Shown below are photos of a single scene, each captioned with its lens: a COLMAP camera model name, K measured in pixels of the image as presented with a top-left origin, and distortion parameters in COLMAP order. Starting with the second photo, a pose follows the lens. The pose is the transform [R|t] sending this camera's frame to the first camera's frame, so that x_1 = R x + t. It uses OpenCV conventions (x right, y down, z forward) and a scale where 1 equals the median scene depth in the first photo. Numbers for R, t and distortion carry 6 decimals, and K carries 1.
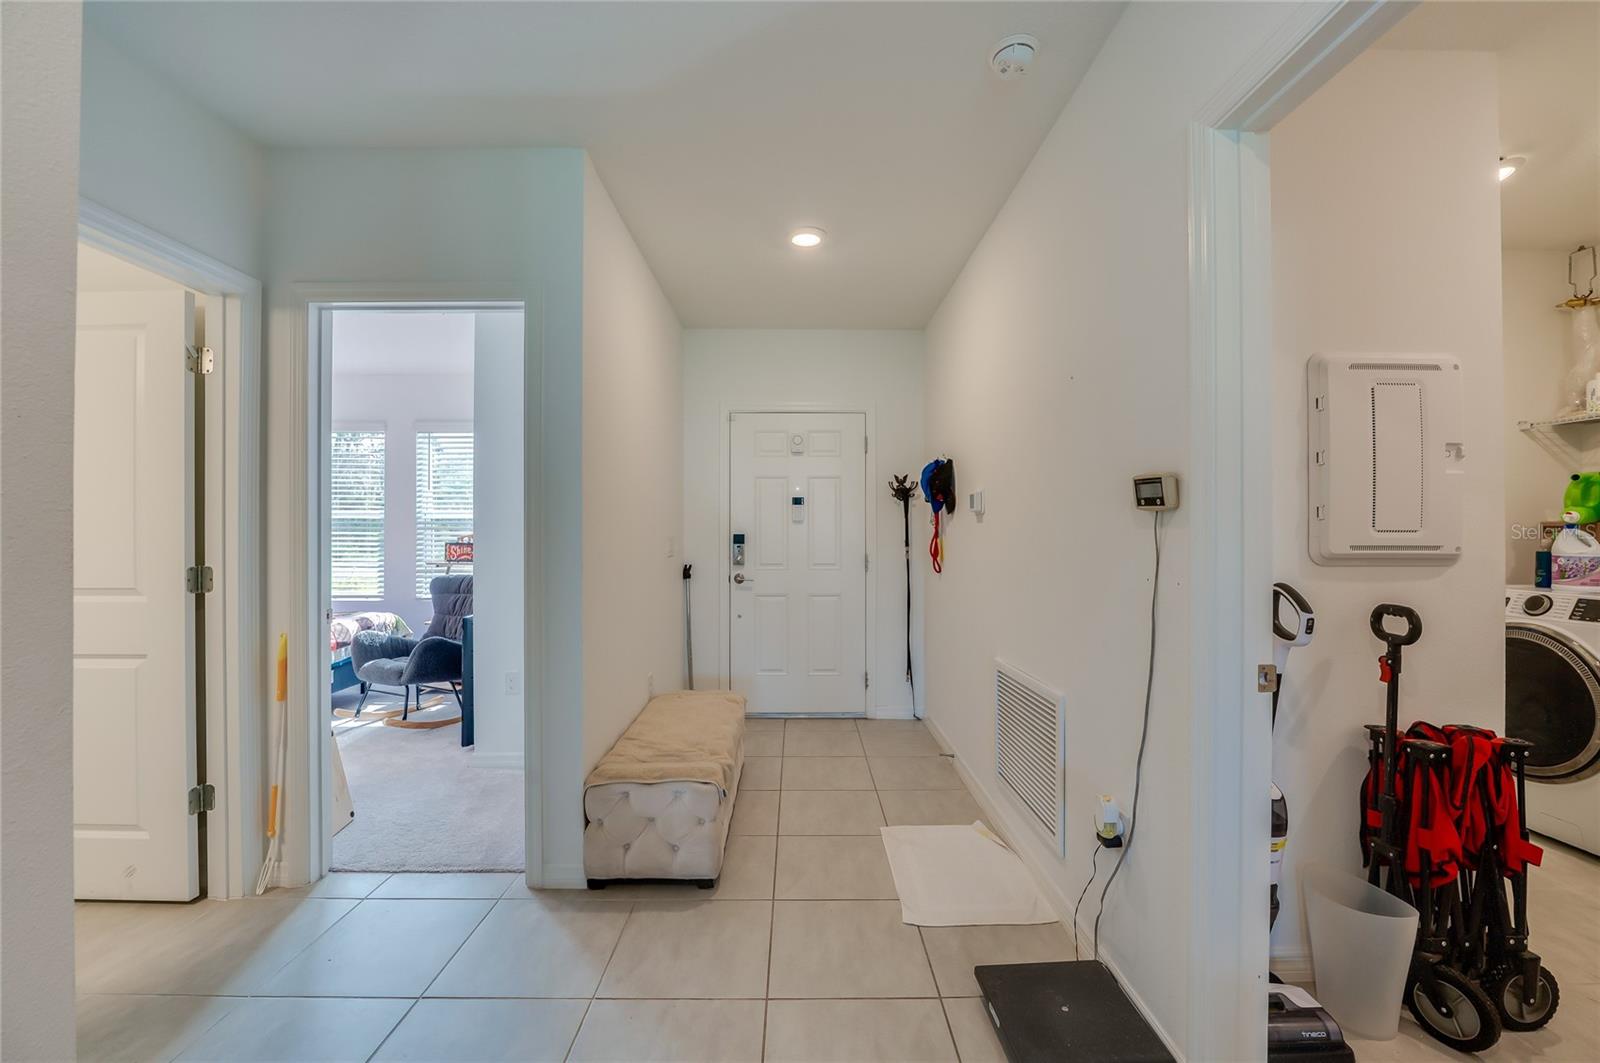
lens RADIAL K [[647.4, 0, 798.4], [0, 647.4, 527.4], [0, 0, 1]] dist [-0.011517, 0.000780]
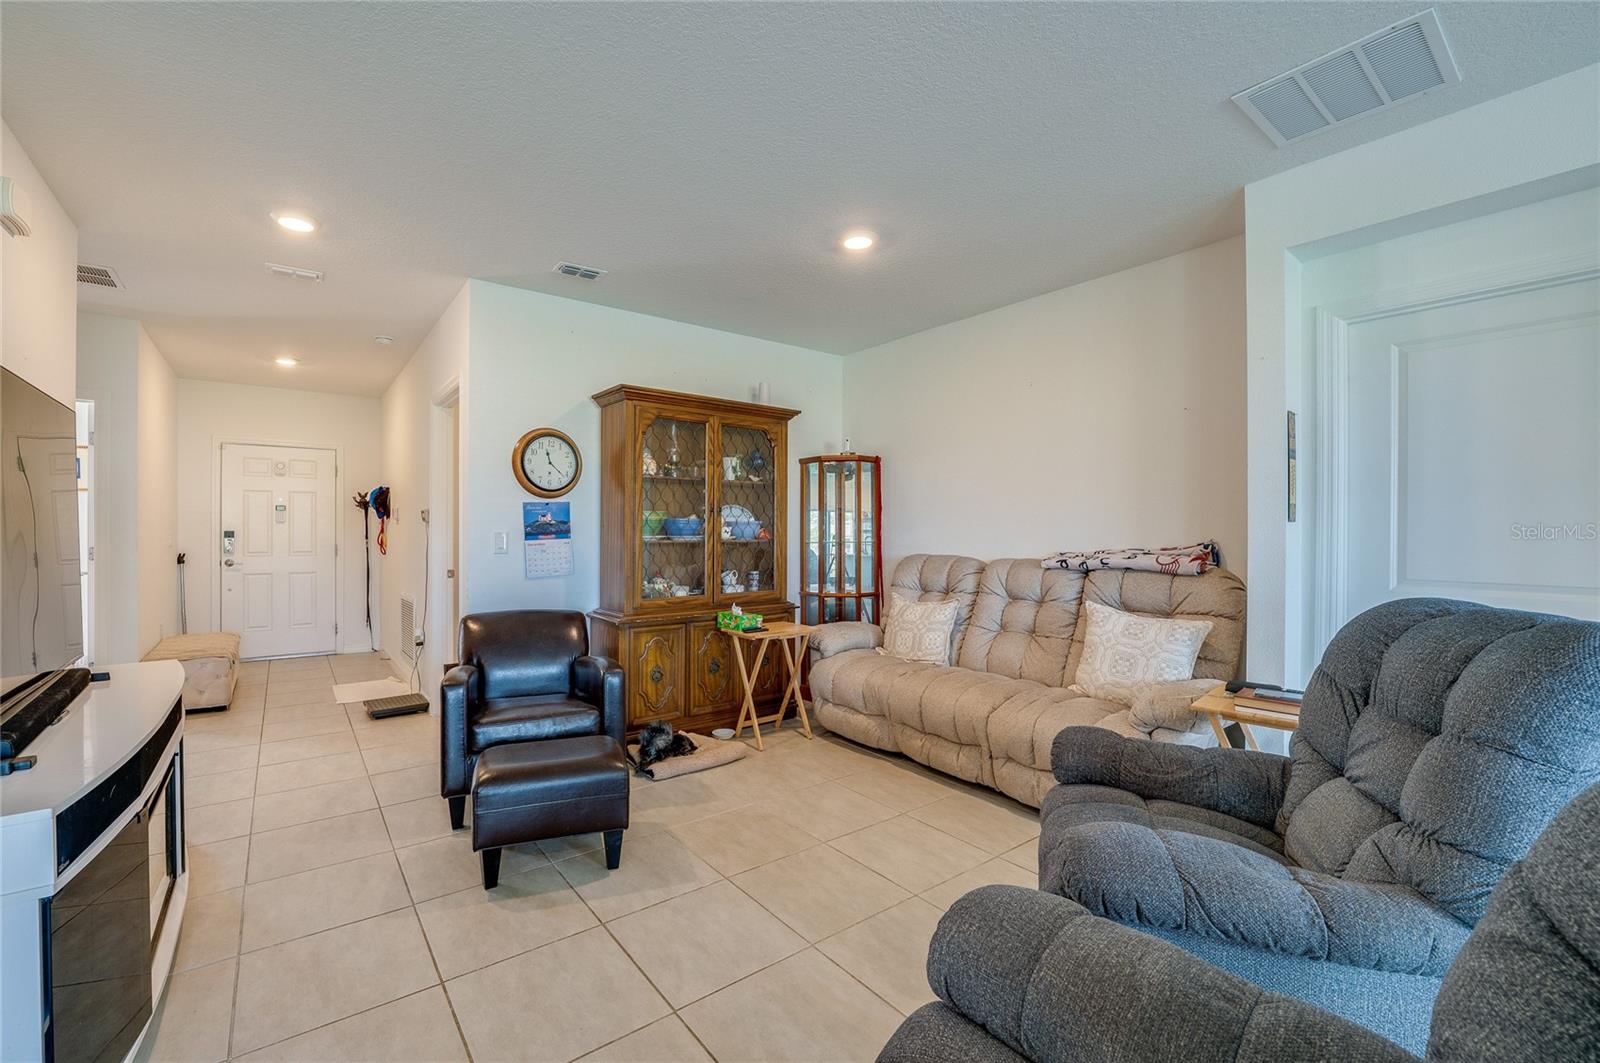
lens RADIAL K [[647.4, 0, 744.4], [0, 647.4, 531.5], [0, 0, 1]] dist [-0.011517, 0.000780]
pose [[0.813910, 0.002121, 0.580987, 0.007625], [-0.004805, 0.999984, 0.003081, 0.001721], [-0.580971, -0.005299, 0.813907, -0.785419]]
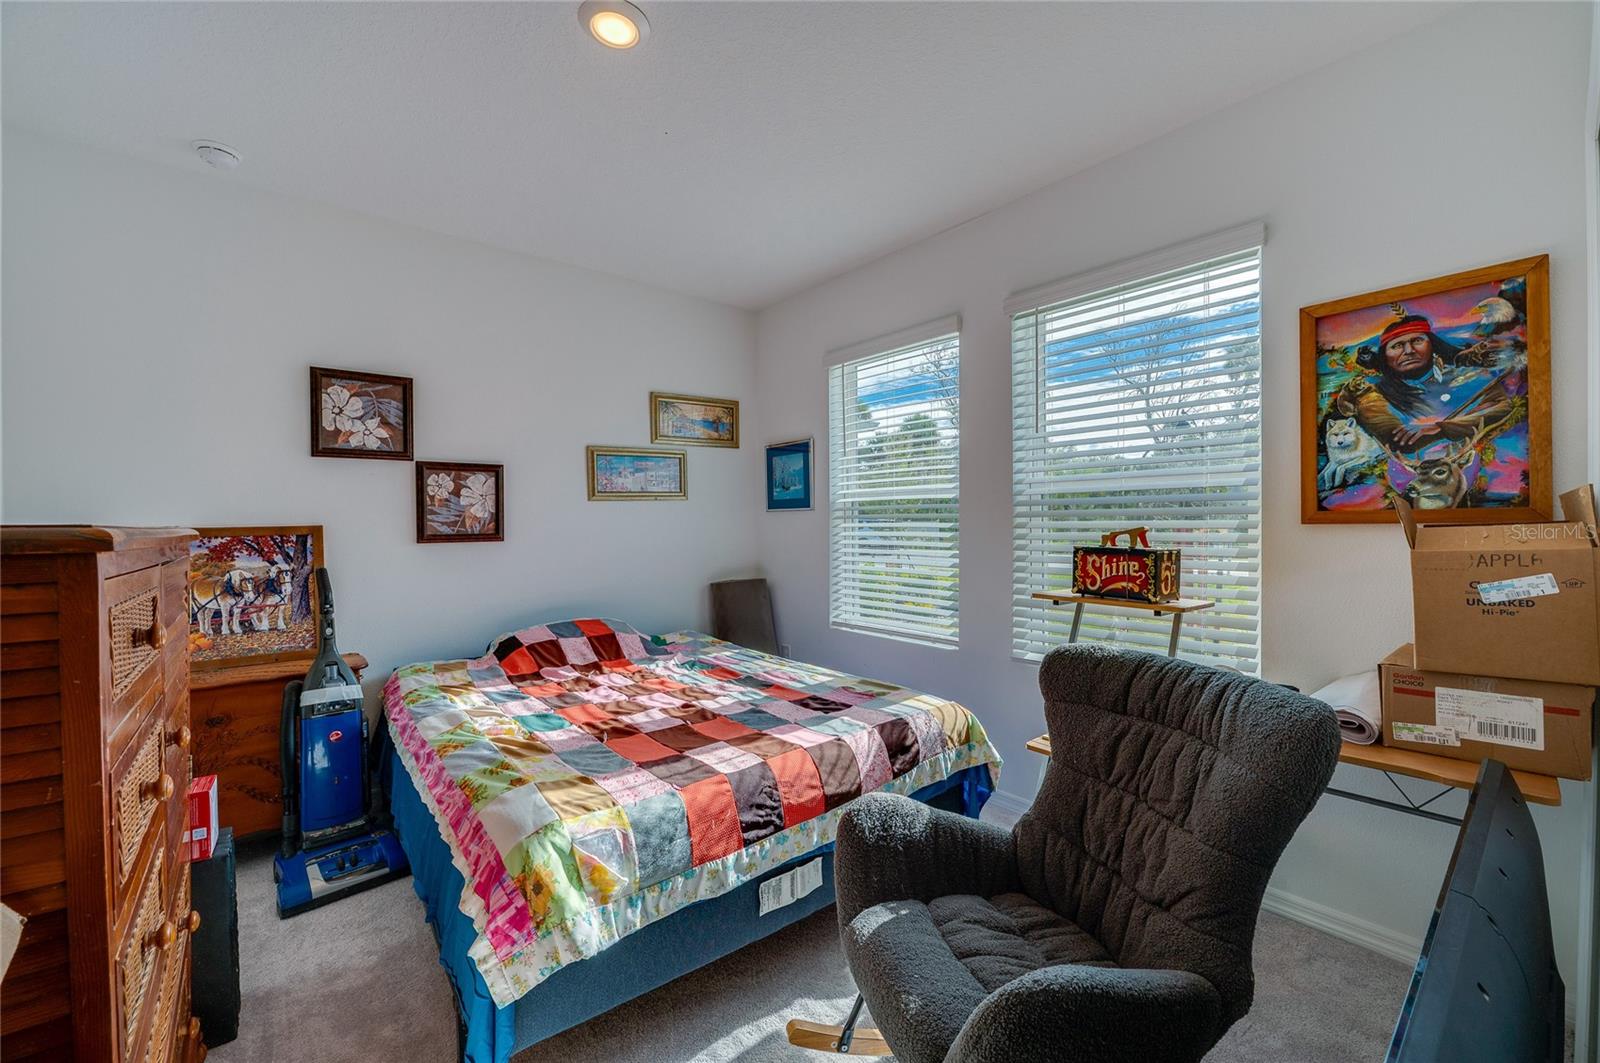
lens RADIAL K [[647.4, 0, 797.6], [0, 647.4, 525.5], [0, 0, 1]] dist [-0.011517, 0.000780]
pose [[0.635715, 0.000263, -0.771923, -0.352657], [0.008115, 0.999942, 0.007024, 0.005431], [0.771881, -0.010729, 0.635677, 0.623015]]
